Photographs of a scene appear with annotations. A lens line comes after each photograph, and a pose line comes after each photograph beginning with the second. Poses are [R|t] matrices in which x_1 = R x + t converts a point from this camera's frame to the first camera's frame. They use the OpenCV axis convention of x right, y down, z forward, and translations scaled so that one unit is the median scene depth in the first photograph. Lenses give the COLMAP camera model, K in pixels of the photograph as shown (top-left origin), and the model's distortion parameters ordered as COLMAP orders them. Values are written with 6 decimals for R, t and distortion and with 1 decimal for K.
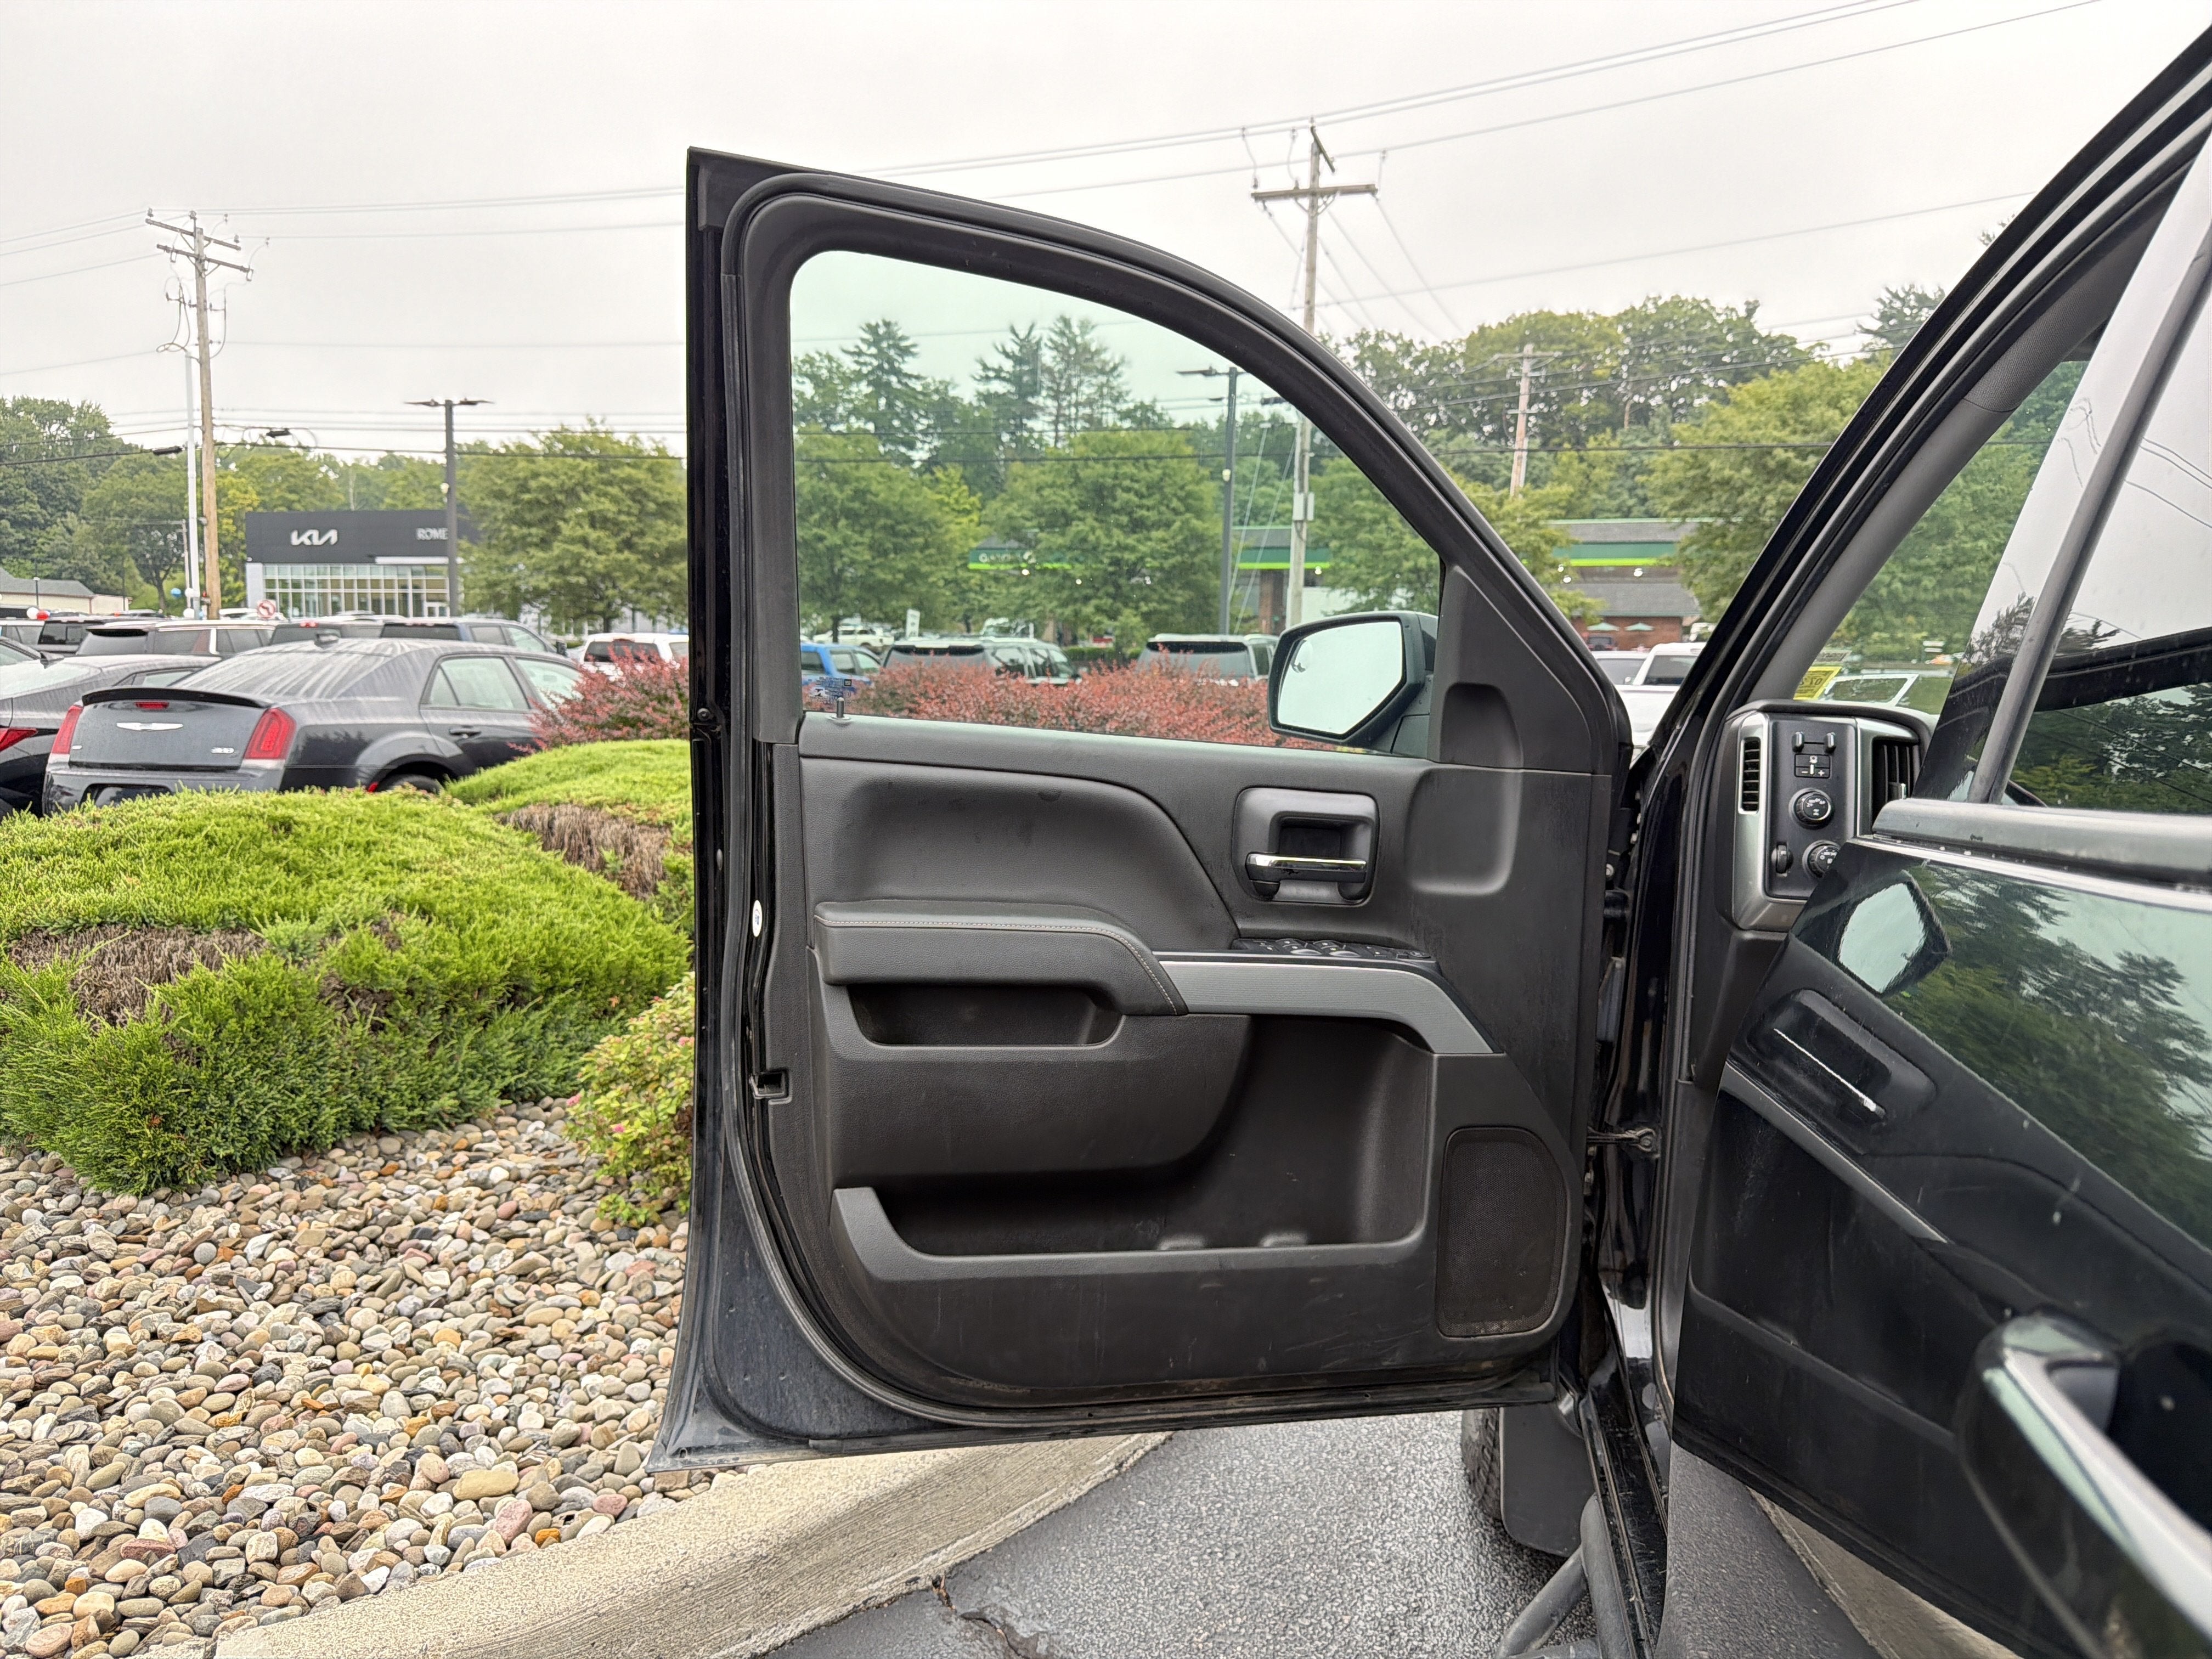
lens RADIAL K [[1584.0, 0, 1124.5], [0, 1584.0, 837.9], [0, 0, 1]] dist [0.071846, -0.101497]
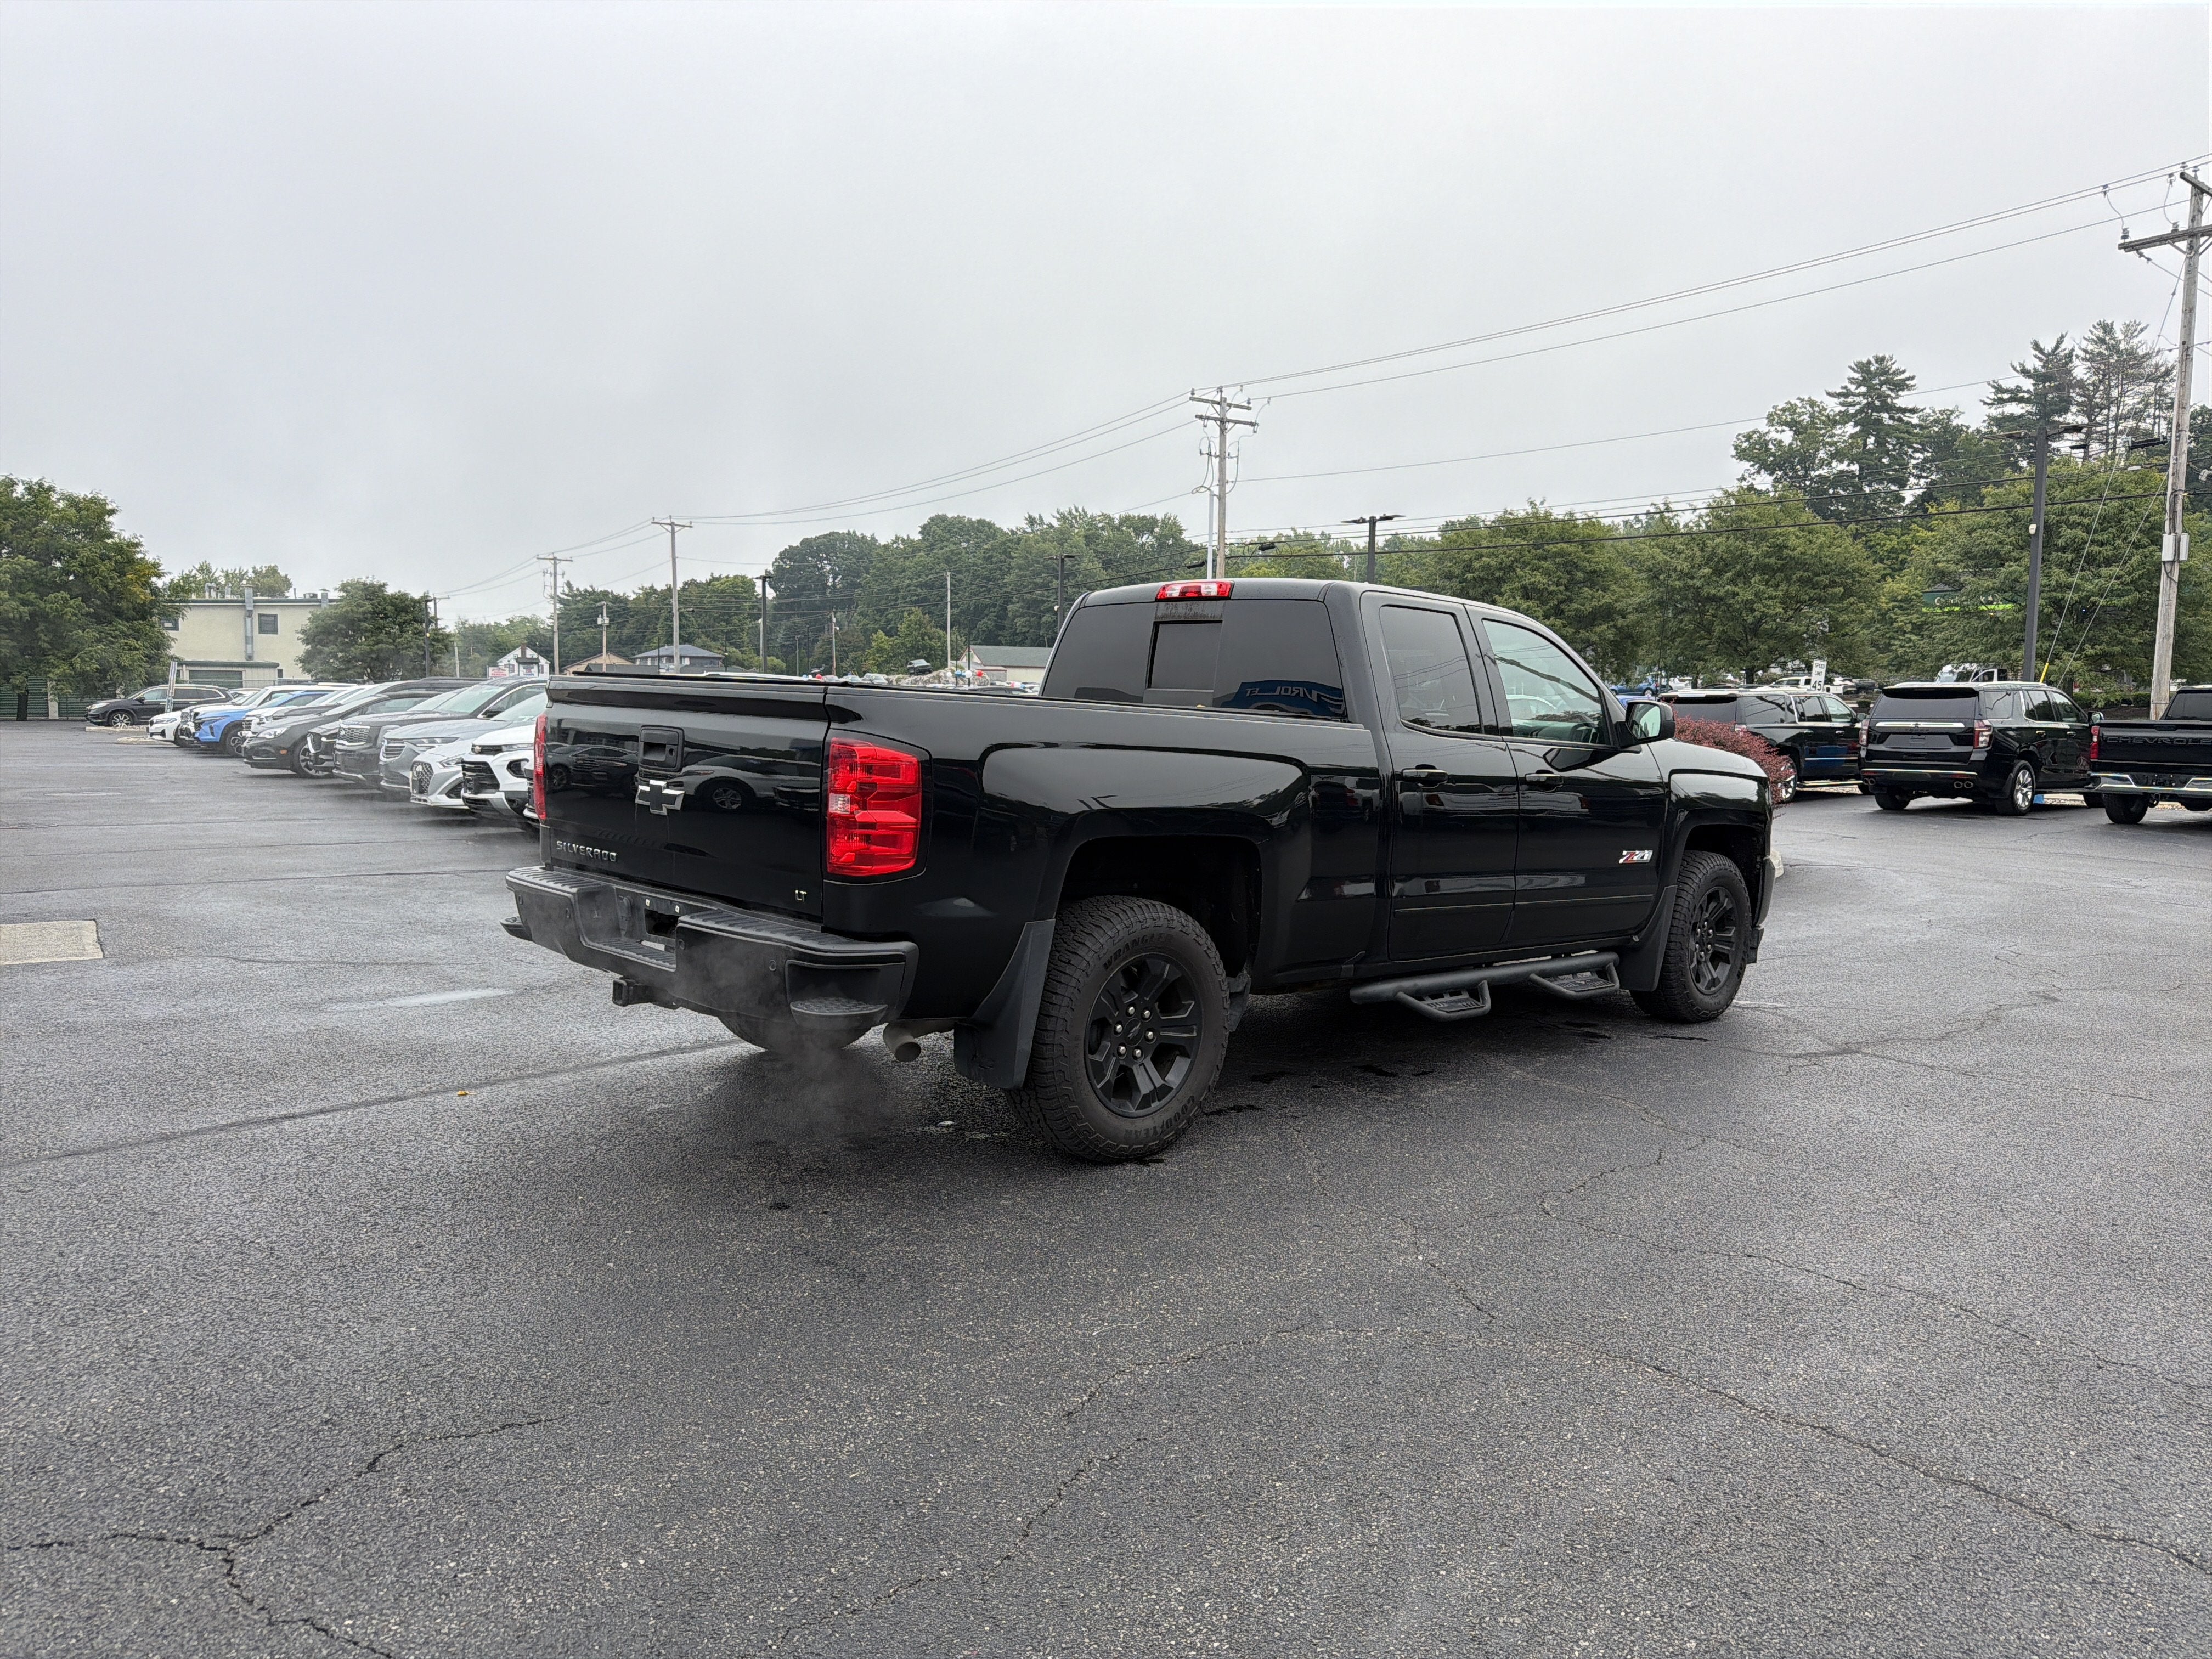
lens RADIAL K [[1550.1, 0, 1156.7], [0, 1550.1, 816.9], [0, 0, 1]] dist [0.053269, -0.076985]
pose [[0.839010, 0.022285, -0.543659, 0.068135], [-0.047024, 0.998392, -0.031646, 0.010017], [0.542080, 0.052117, 0.838709, -0.078120]]
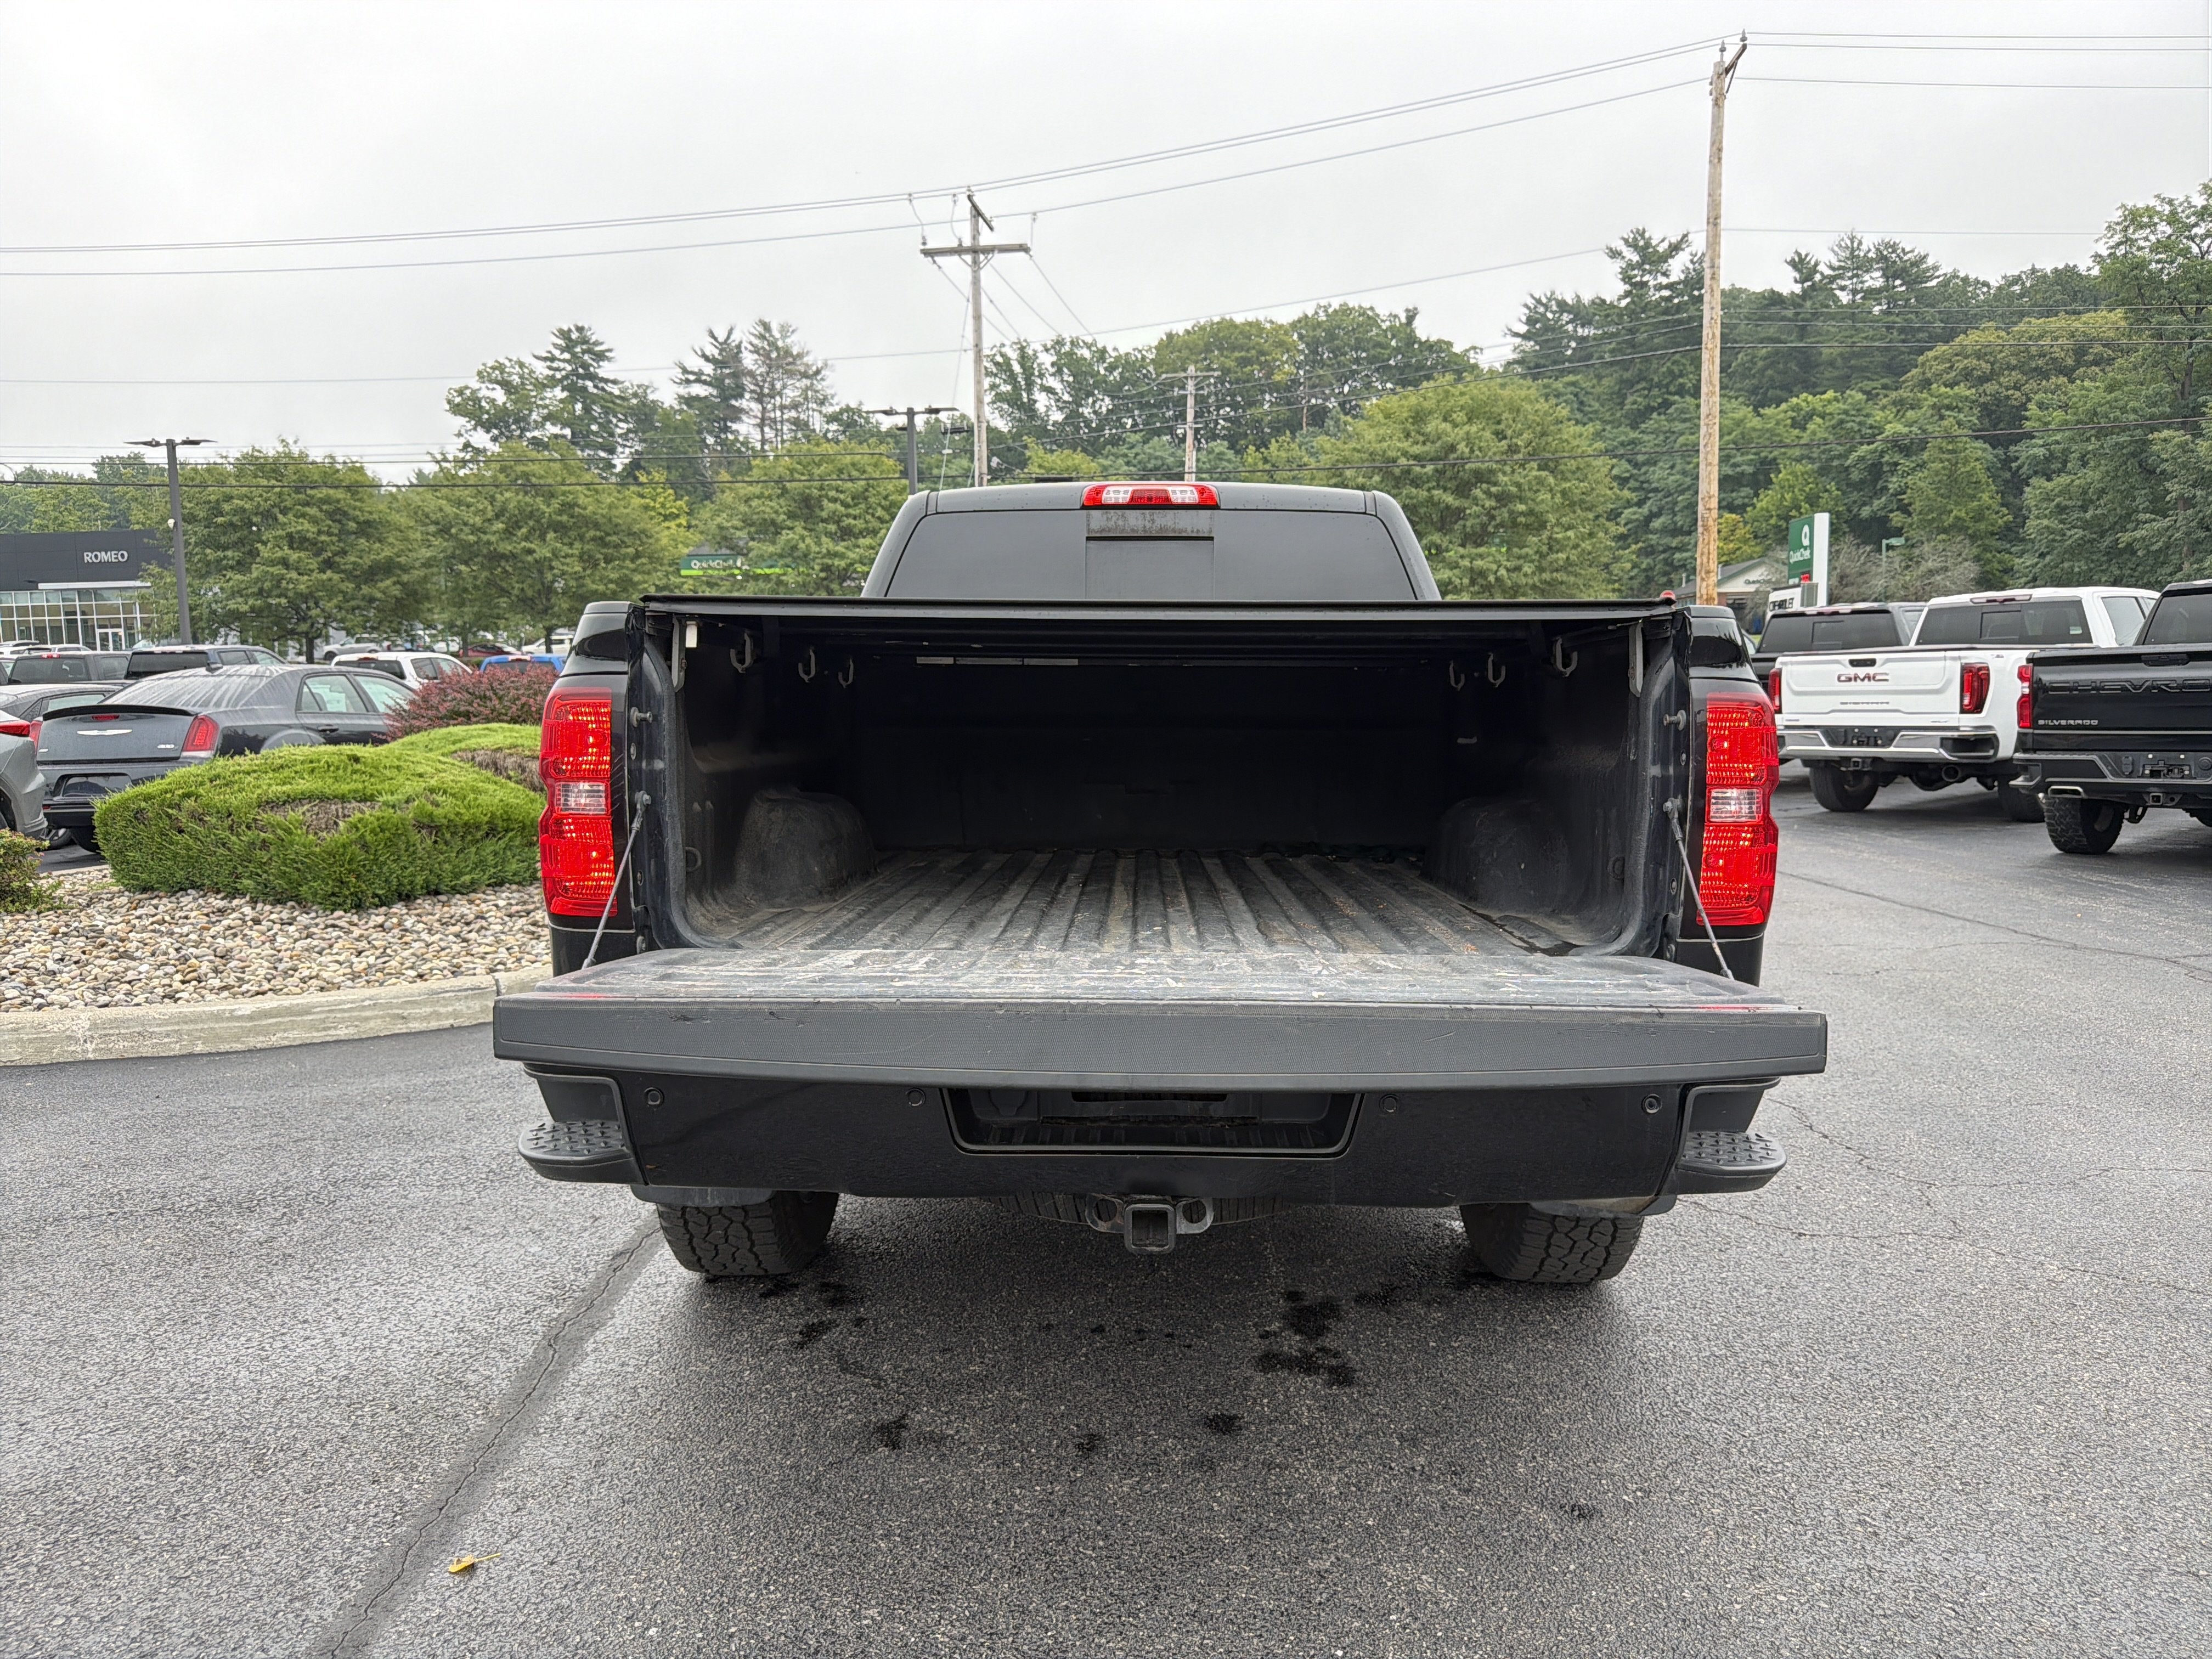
lens RADIAL K [[1557.3, 0, 1125.5], [0, 1557.3, 825.9], [0, 0, 1]] dist [0.002207, 0.004232]
pose [[0.983576, -0.056385, 0.171463, 0.004921], [0.056711, 0.998386, 0.003003, 0.008117], [-0.171356, 0.006770, 0.985186, -0.069165]]
